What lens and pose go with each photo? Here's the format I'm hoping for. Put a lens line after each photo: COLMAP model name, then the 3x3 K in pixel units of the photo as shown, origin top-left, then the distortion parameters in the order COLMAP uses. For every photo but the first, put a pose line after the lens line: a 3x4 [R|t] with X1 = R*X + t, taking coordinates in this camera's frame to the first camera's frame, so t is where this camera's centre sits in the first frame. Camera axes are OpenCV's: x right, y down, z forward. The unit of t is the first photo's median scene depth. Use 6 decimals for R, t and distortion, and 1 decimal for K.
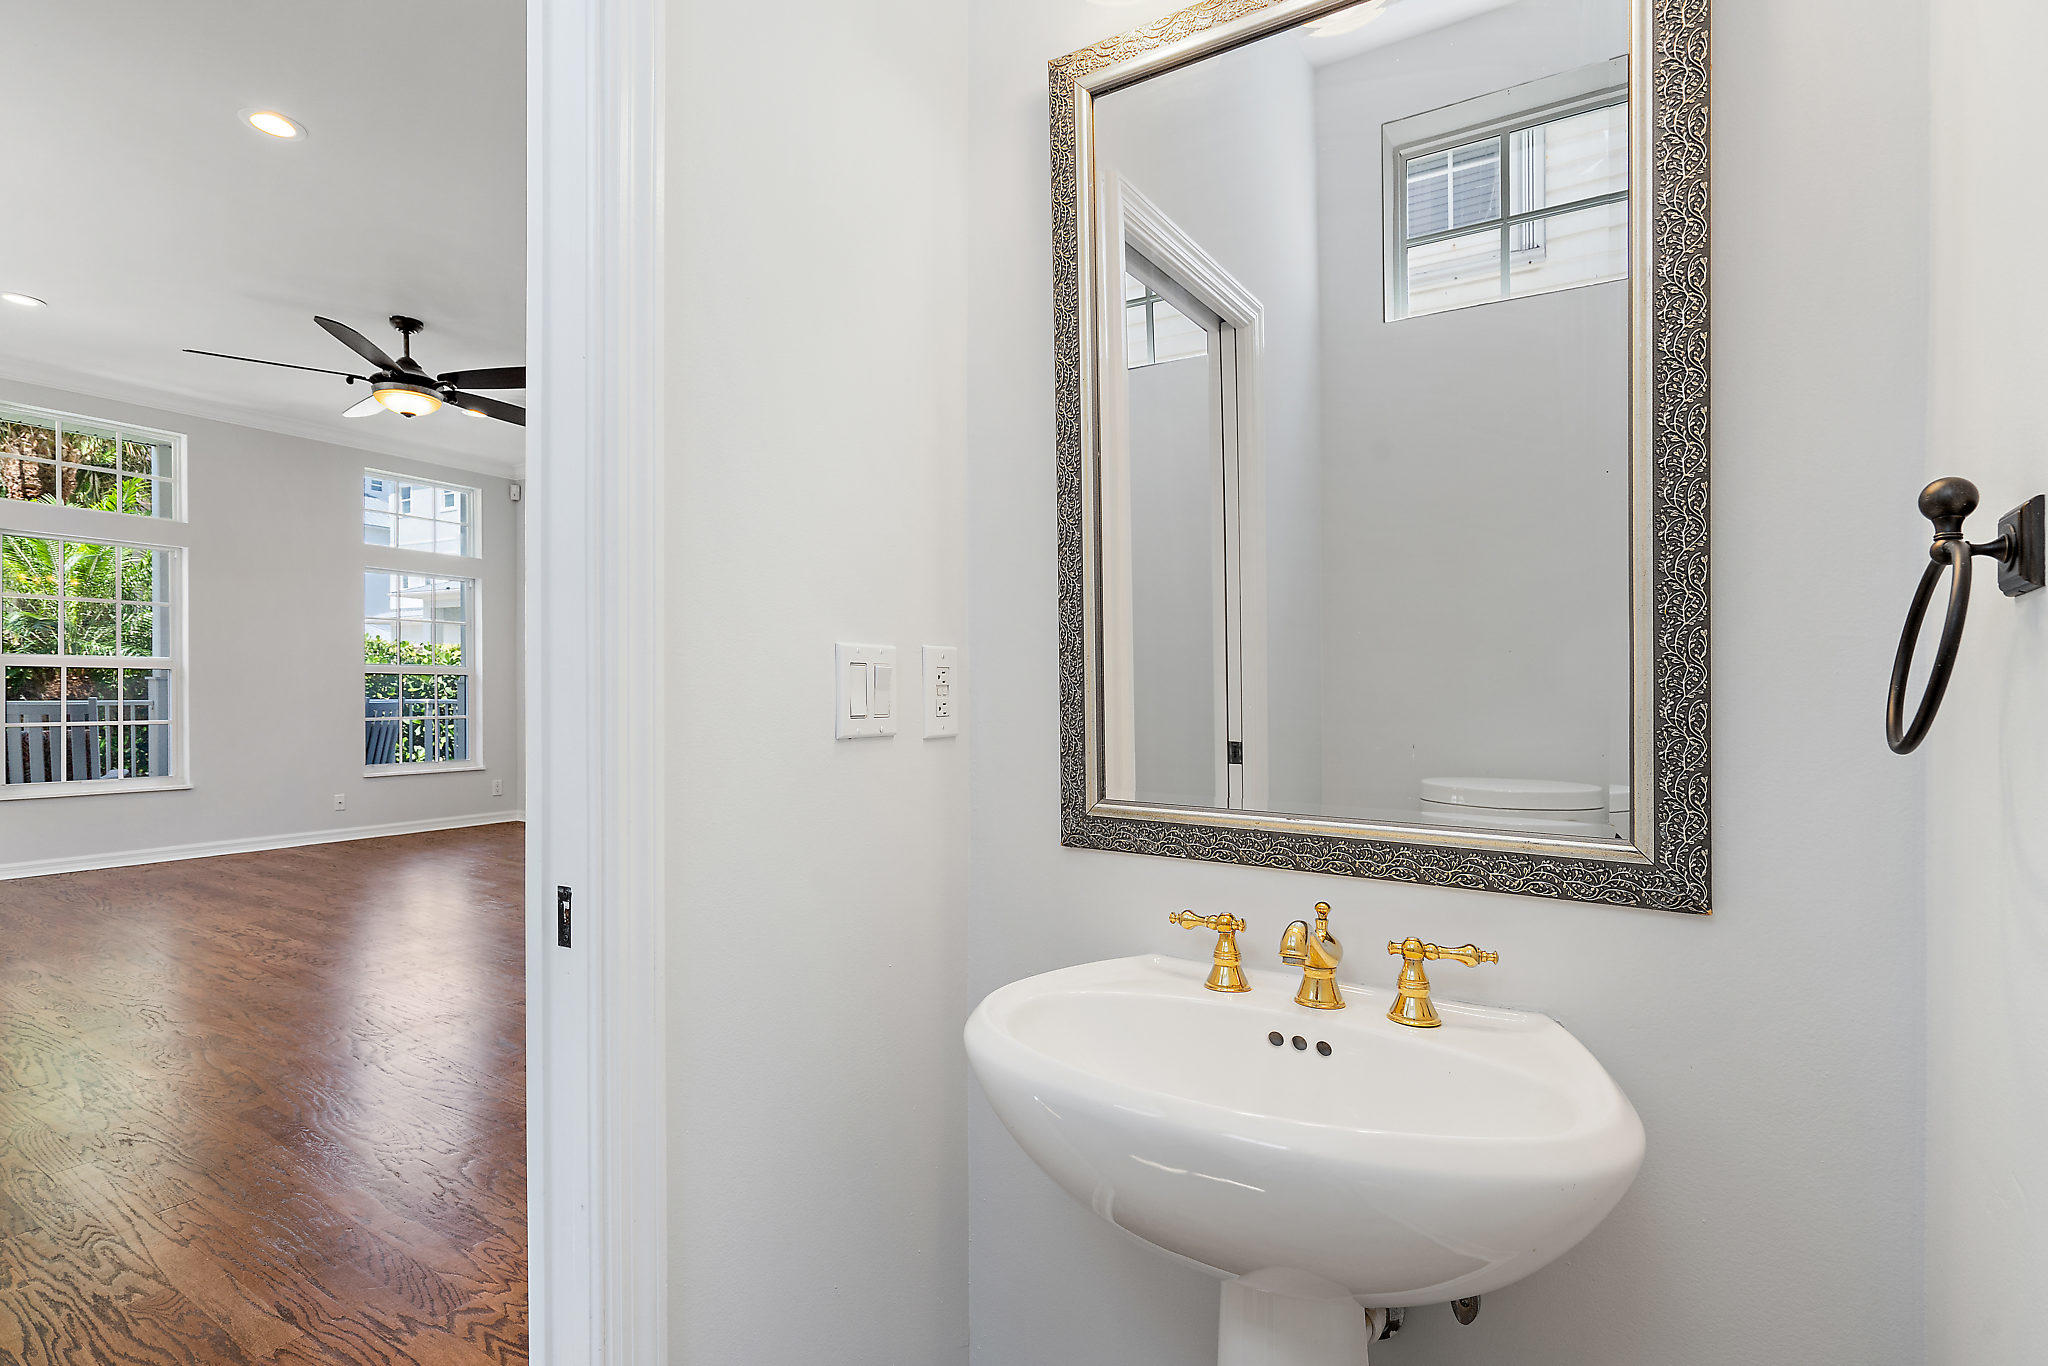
lens RADIAL K [[983.2, 0, 956.6], [0, 983.2, 722.6], [0, 0, 1]] dist [0.004087, -0.001024]
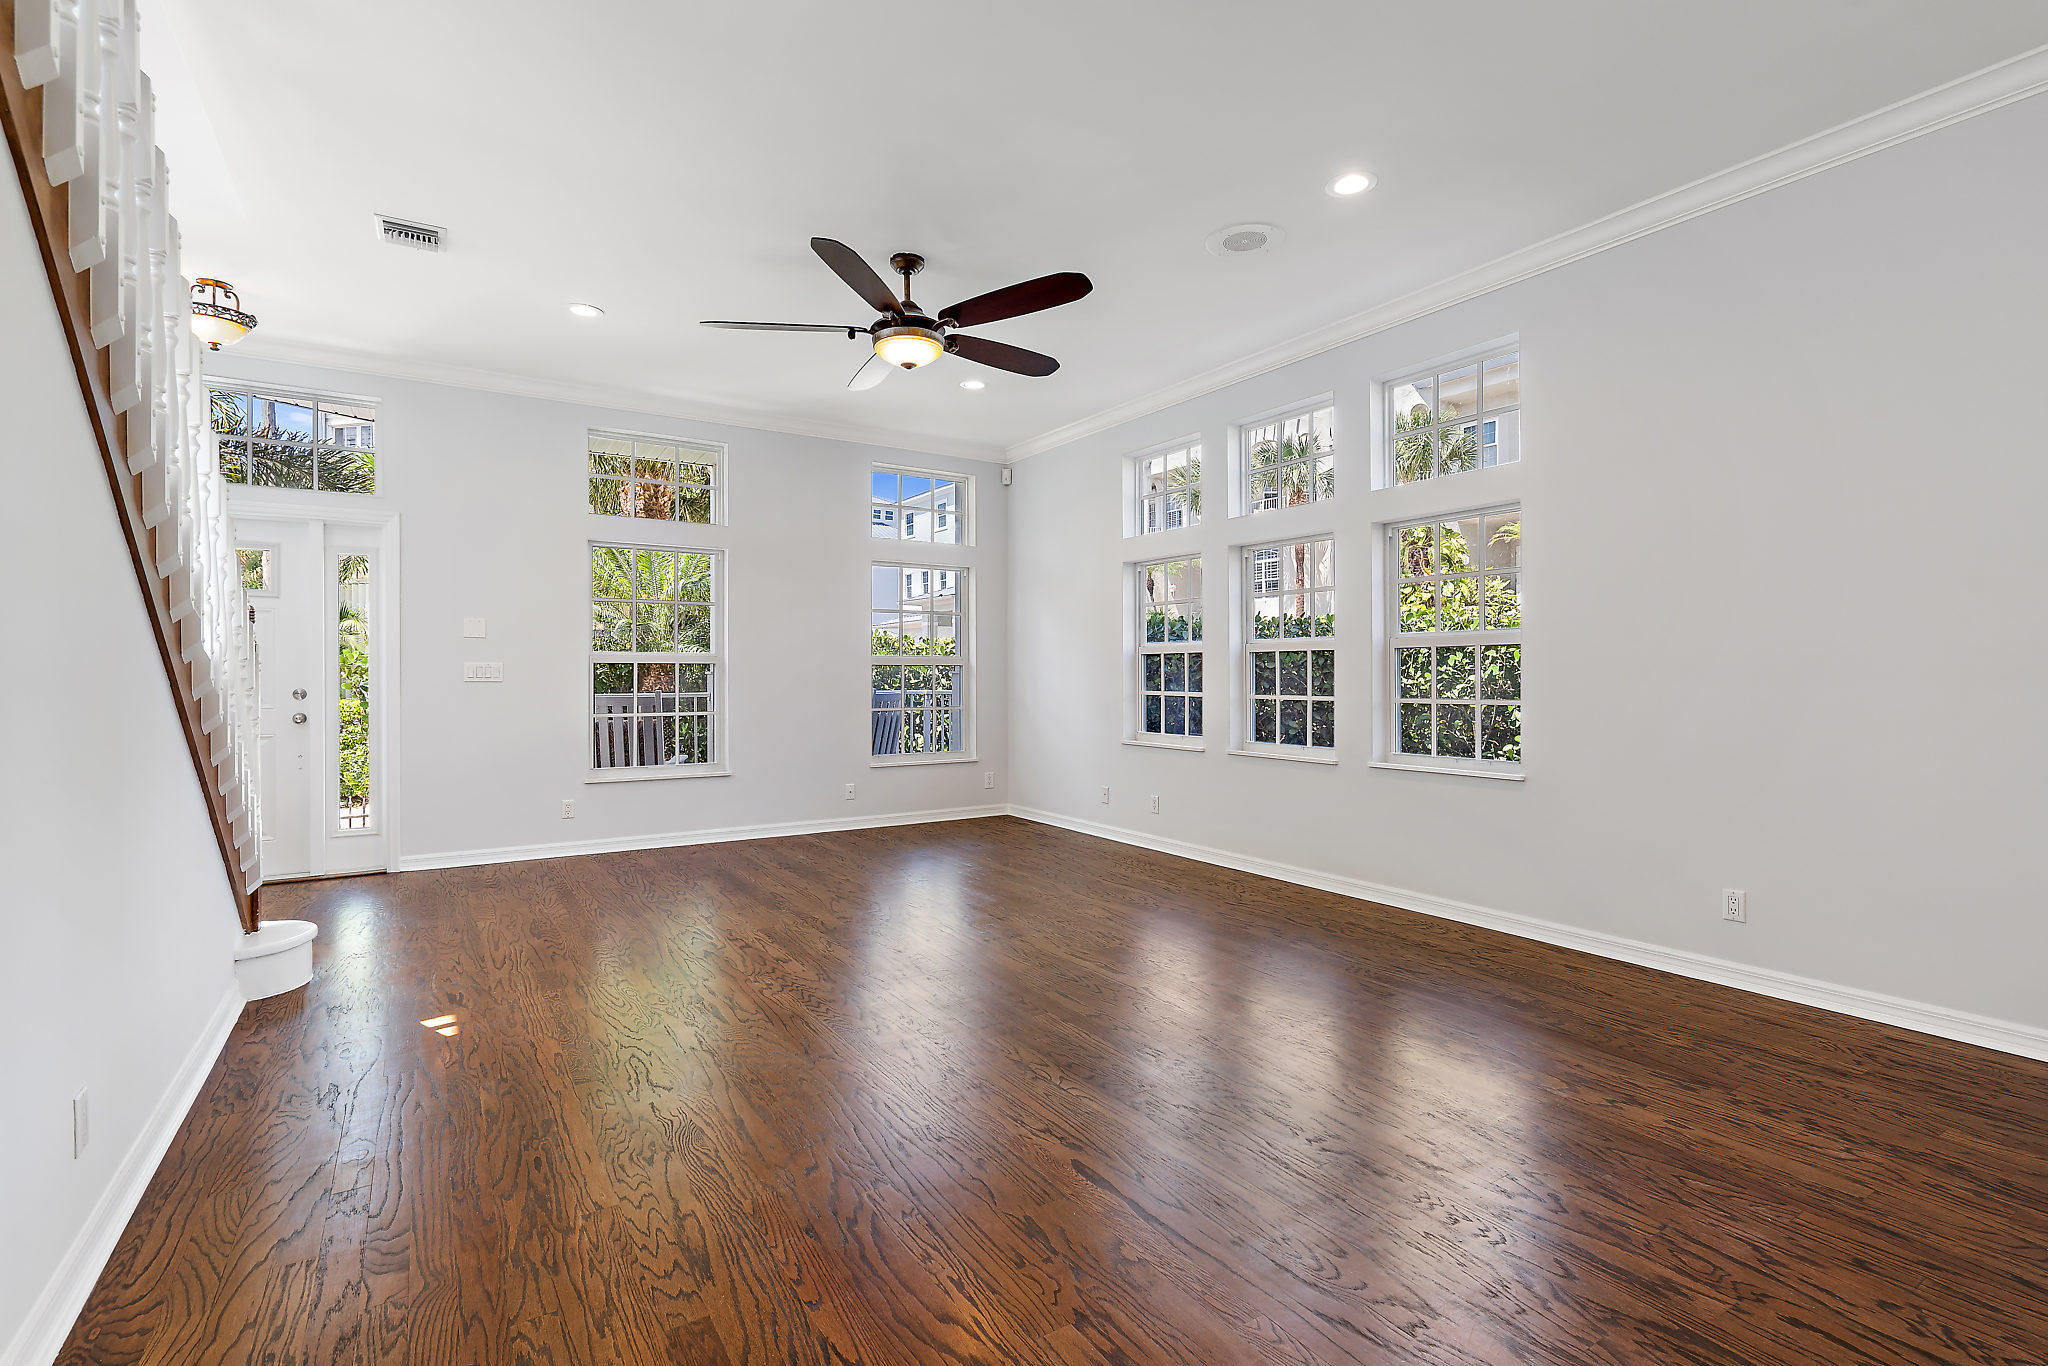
lens RADIAL K [[928.2, 0, 1022.6], [0, 928.2, 685.2], [0, 0, 1]] dist [-0.001459, -0.000101]
pose [[0.925492, -0.010954, -0.378609, -0.100132], [0.000881, 0.999641, -0.026766, -0.003393], [0.378766, 0.024438, 0.925170, 0.183189]]
